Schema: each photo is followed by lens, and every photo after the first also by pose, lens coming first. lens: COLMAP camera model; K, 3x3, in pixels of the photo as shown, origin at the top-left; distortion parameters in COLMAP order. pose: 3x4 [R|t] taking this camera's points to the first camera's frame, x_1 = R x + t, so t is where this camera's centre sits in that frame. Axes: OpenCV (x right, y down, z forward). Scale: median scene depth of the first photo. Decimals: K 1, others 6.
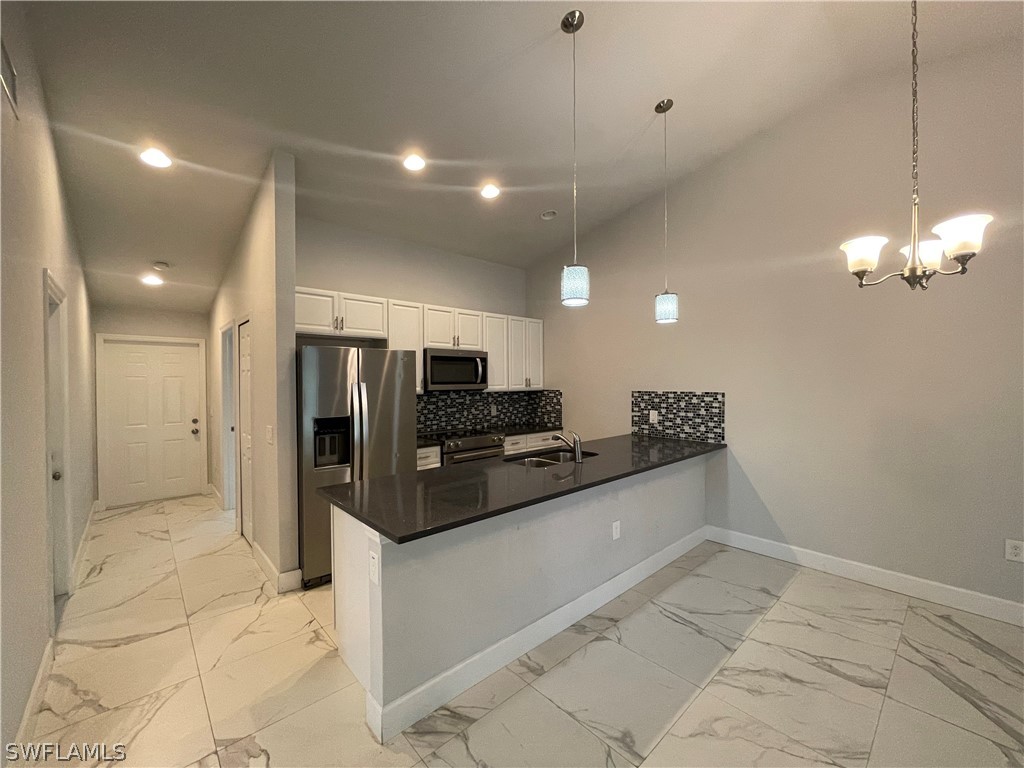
lens RADIAL K [[414.5, 0, 510.2], [0, 414.5, 387.2], [0, 0, 1]] dist [-0.003616, 0.003090]
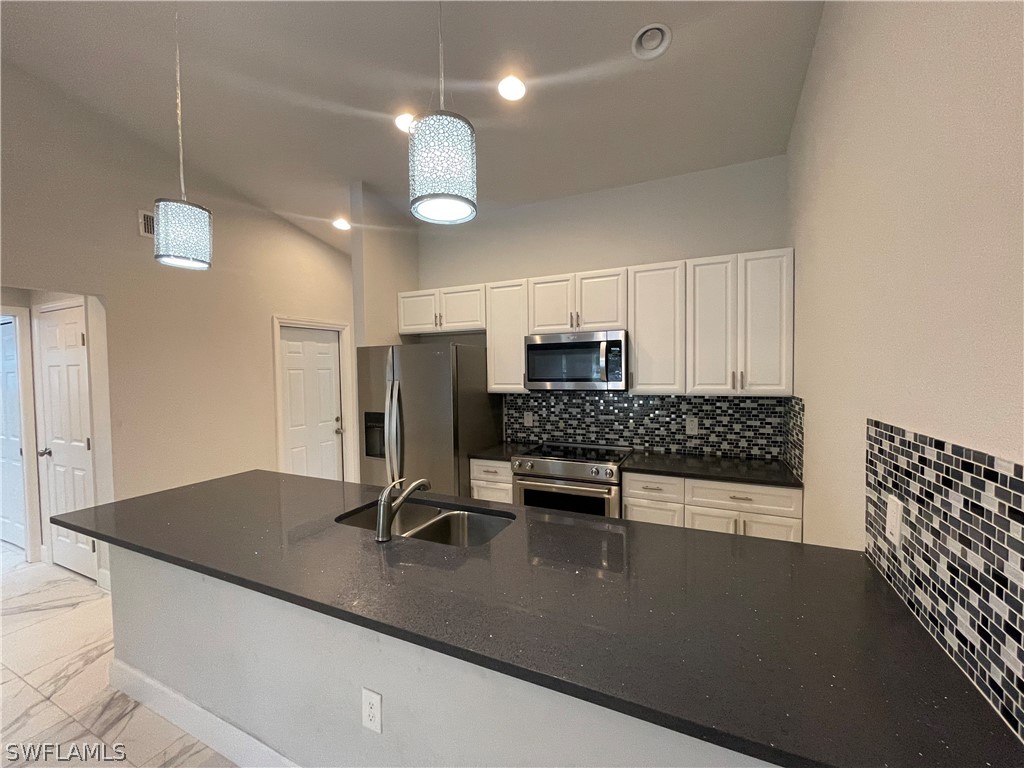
lens RADIAL K [[414.5, 0, 508.4], [0, 414.5, 384.8], [0, 0, 1]] dist [-0.003616, 0.003090]
pose [[0.376937, 0.037033, -0.925498, 0.494619], [-0.002343, 0.999235, 0.039030, -0.030570], [0.926236, -0.012544, 0.376735, 0.652828]]
